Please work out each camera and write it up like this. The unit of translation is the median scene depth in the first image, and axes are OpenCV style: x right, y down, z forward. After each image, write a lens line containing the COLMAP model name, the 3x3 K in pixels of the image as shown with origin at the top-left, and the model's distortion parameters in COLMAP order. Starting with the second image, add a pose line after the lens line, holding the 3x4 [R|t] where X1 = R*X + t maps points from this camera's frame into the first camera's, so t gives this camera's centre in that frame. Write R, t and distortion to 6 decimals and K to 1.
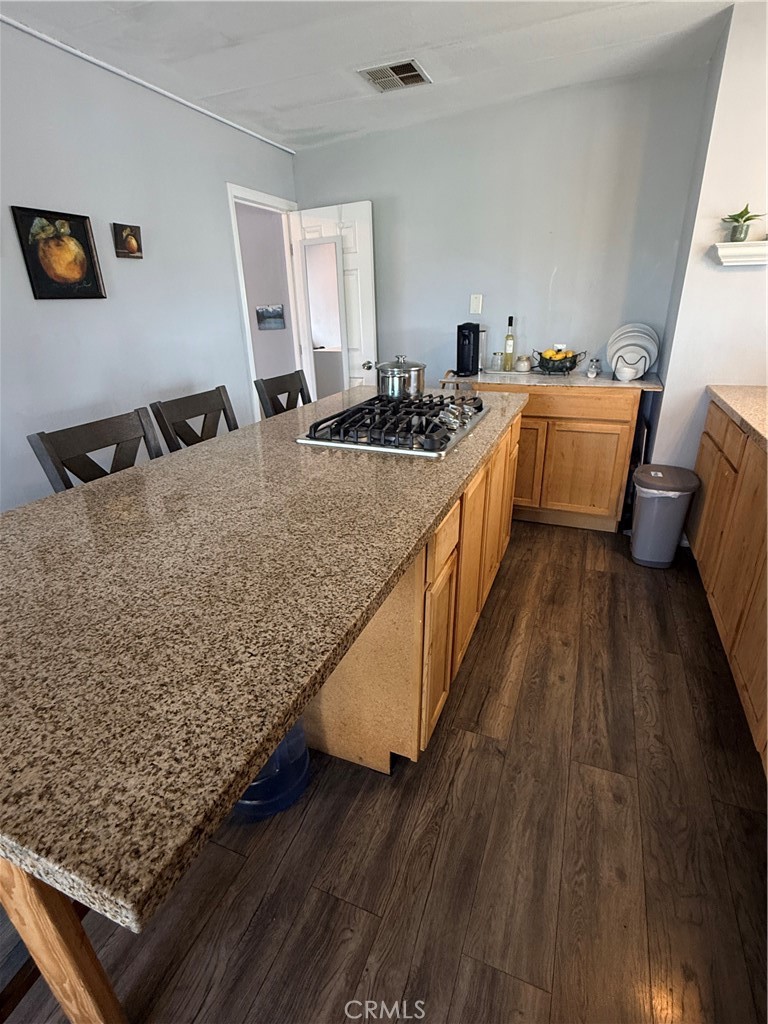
lens RADIAL K [[504.7, 0, 382.8], [0, 504.7, 510.3], [0, 0, 1]] dist [0.004132, 0.000616]
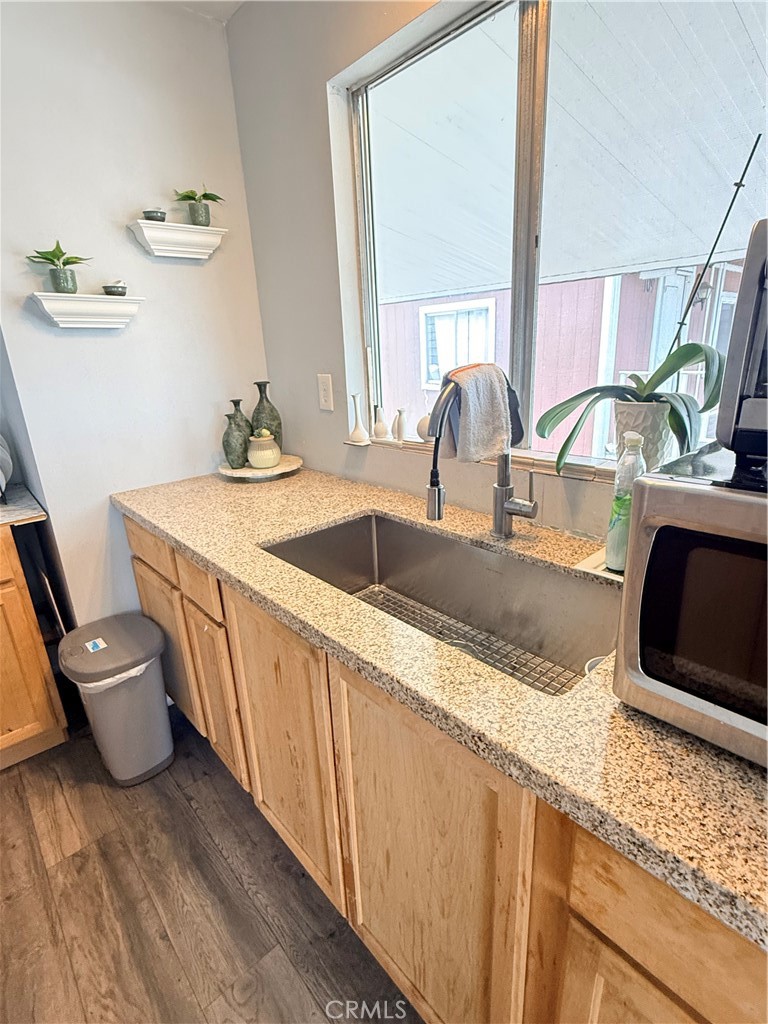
lens RADIAL K [[504.7, 0, 384.8], [0, 504.7, 515.2], [0, 0, 1]] dist [0.004132, 0.000616]
pose [[0.435018, -0.267651, 0.859722, 0.204293], [0.370248, 0.923517, 0.100166, -0.152328], [-0.820778, 0.274736, 0.500844, 0.352476]]
